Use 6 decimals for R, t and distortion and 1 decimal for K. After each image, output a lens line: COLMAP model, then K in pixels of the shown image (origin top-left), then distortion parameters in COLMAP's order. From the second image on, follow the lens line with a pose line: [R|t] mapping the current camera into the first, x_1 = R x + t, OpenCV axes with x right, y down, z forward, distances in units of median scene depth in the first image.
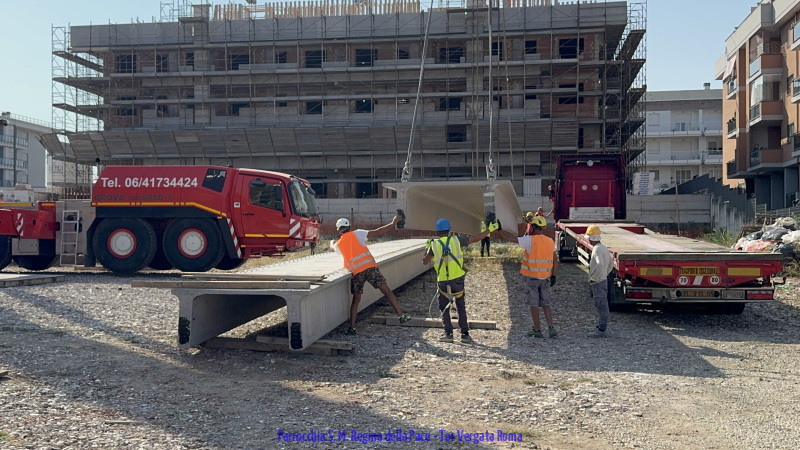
lens RADIAL K [[847.6, 0, 400.0], [0, 847.6, 225.0], [0, 0, 1]] dist [0.081273, -0.020733]
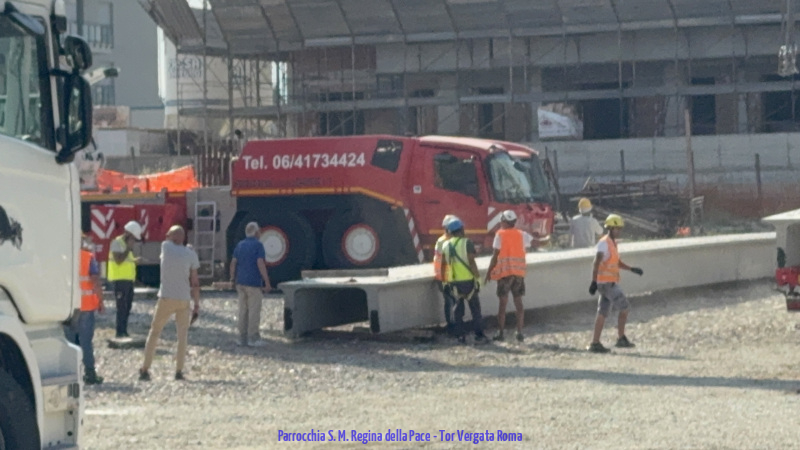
lens RADIAL K [[3682.3, 0, 400.0], [0, 3682.3, 225.0], [0, 0, 1]] dist [0.069786, 1.438676]
pose [[0.947433, -0.022719, -0.319148, 0.774104], [0.027913, 0.999542, 0.011710, -0.030126], [0.318736, -0.020003, 0.947633, -1.920465]]
